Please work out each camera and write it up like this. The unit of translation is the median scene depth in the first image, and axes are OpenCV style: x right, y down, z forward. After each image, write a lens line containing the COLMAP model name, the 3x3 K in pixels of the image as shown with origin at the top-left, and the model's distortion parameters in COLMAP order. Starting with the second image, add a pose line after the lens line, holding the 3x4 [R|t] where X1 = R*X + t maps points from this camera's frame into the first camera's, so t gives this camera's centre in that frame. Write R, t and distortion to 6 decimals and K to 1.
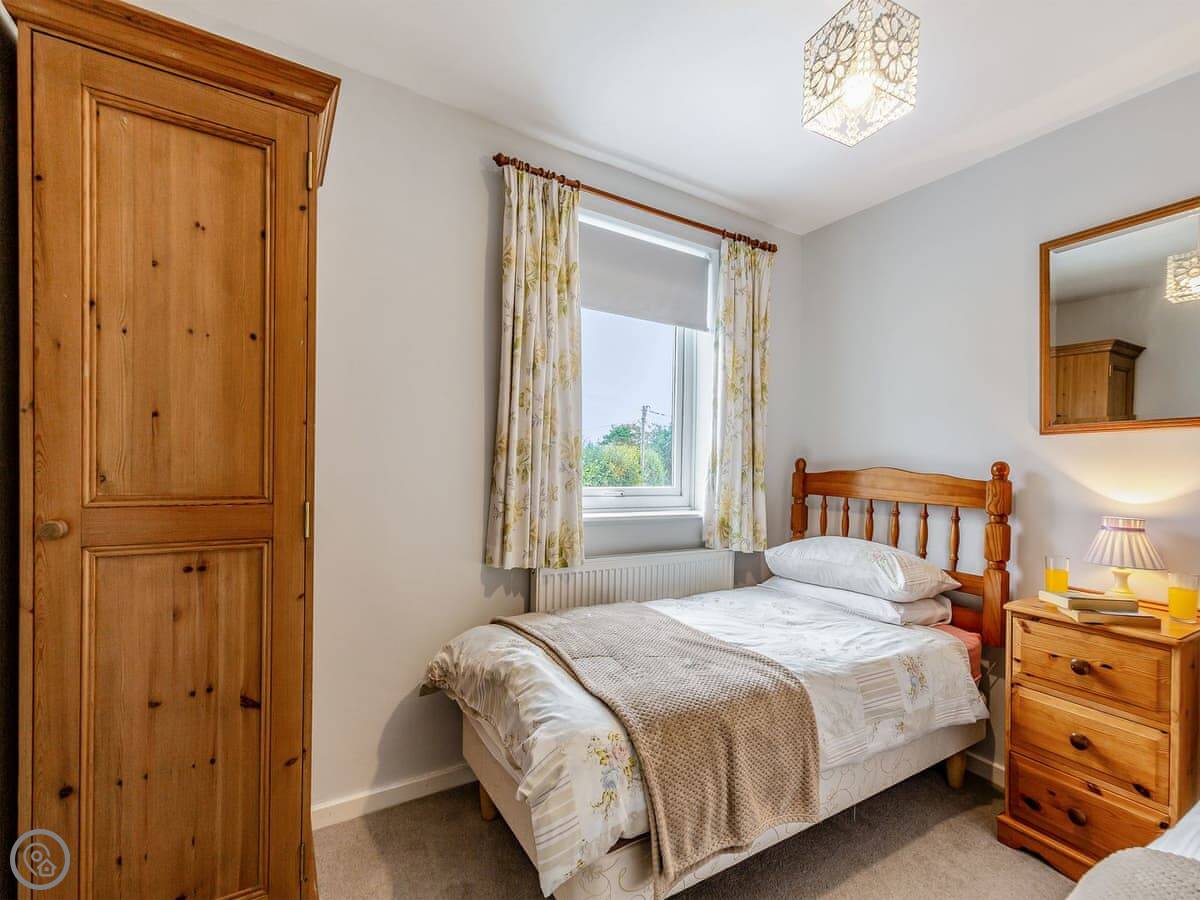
lens RADIAL K [[543.5, 0, 598.2], [0, 543.5, 464.7], [0, 0, 1]] dist [-0.001606, 0.013737]
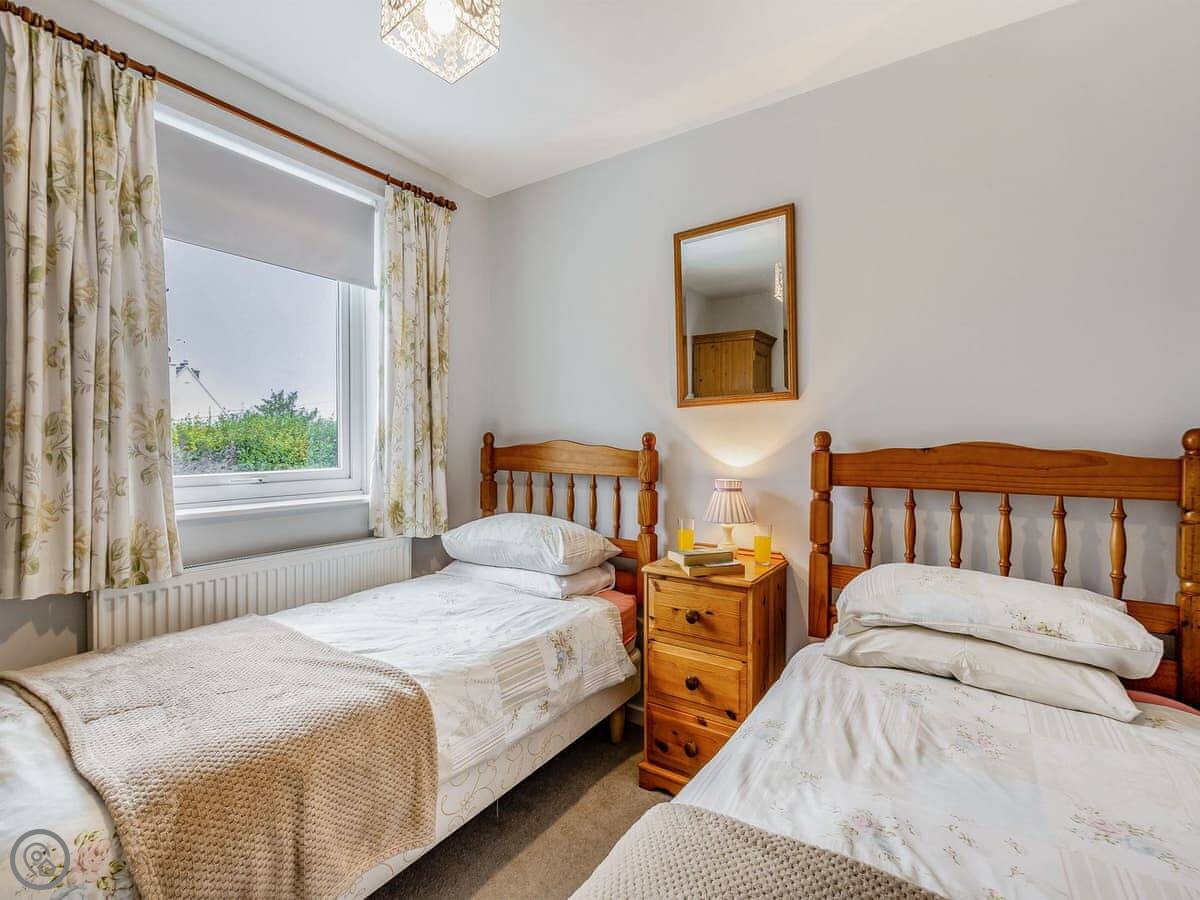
lens RADIAL K [[560.8, 0, 593.4], [0, 560.8, 447.2], [0, 0, 1]] dist [-0.000161, 0.001668]
pose [[0.909182, -0.028032, 0.415454, 0.183866], [0.022438, 0.999580, 0.018340, 0.000226], [-0.415793, -0.007352, 0.909429, 0.042243]]
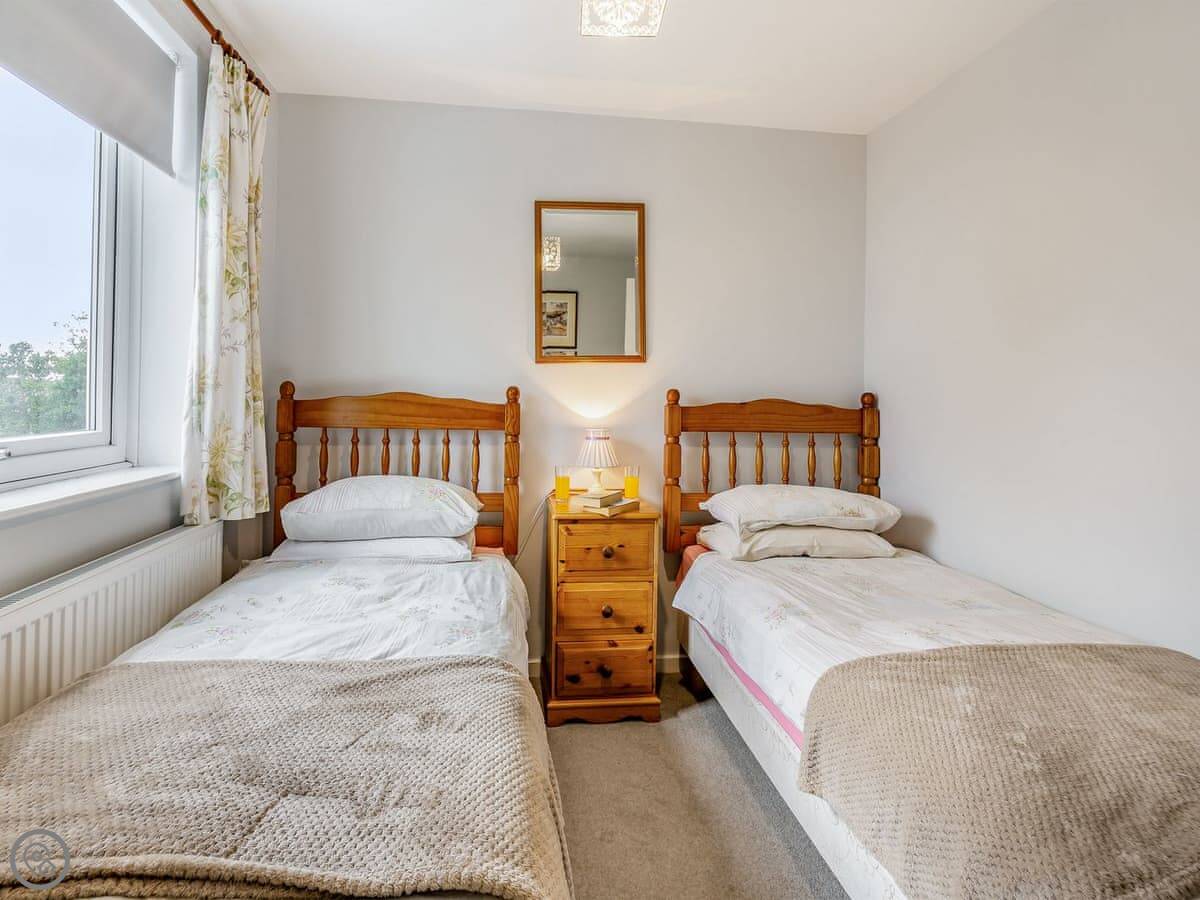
lens RADIAL K [[556.9, 0, 593.2], [0, 556.9, 386.7], [0, 0, 1]] dist [-0.002048, -0.000076]
pose [[0.426437, -0.004325, 0.904507, -0.221094], [-0.001173, 0.999985, 0.005335, -0.011868], [-0.904517, -0.003336, 0.426425, 0.383522]]
